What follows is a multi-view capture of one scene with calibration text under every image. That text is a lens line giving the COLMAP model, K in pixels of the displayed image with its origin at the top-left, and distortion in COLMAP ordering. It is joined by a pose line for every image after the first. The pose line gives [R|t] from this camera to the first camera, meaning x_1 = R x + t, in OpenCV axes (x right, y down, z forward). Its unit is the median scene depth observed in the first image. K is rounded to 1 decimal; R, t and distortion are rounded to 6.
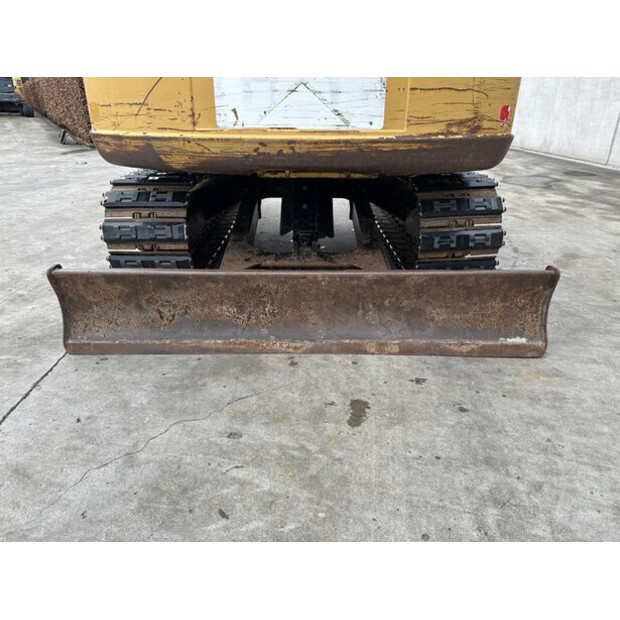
lens RADIAL K [[433.8, 0, 311.4], [0, 433.8, 308.4], [0, 0, 1]] dist [0.092028, -0.137599]
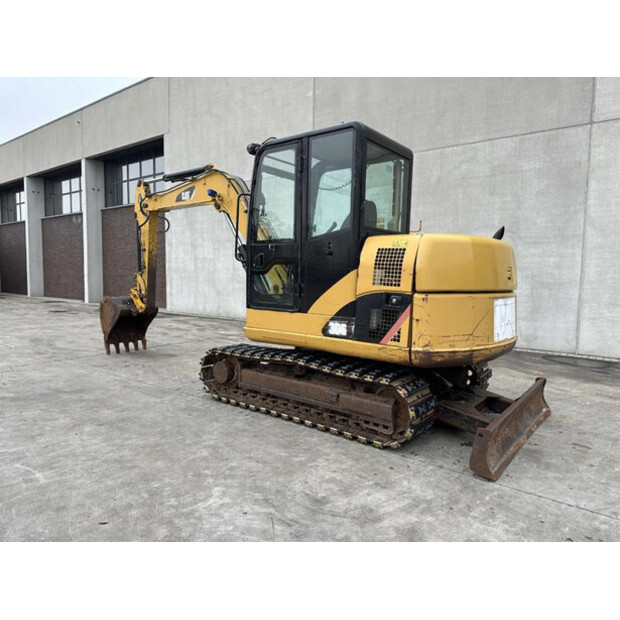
lens RADIAL K [[434.8, 0, 311.8], [0, 434.8, 312.5], [0, 0, 1]] dist [0.020770, -0.033369]
pose [[0.616058, -0.059532, 0.785448, -2.310934], [0.315934, 0.932096, -0.177152, -0.430365], [-0.721567, 0.357286, 0.593033, 0.319828]]
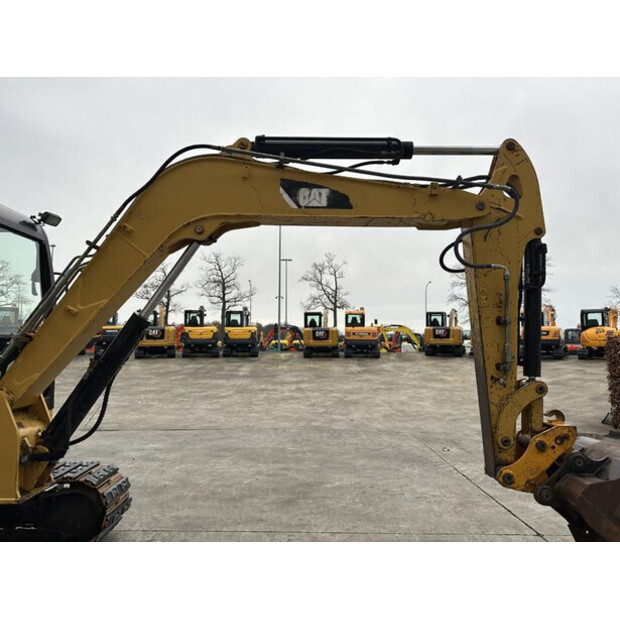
lens RADIAL K [[426.8, 0, 308.0], [0, 426.8, 308.8], [0, 0, 1]] dist [0.092828, -0.131148]
pose [[-0.008371, -0.078657, -0.996867, 1.528887], [-0.421944, 0.904084, -0.067793, -1.826427], [0.906583, 0.420054, -0.040757, 3.079395]]
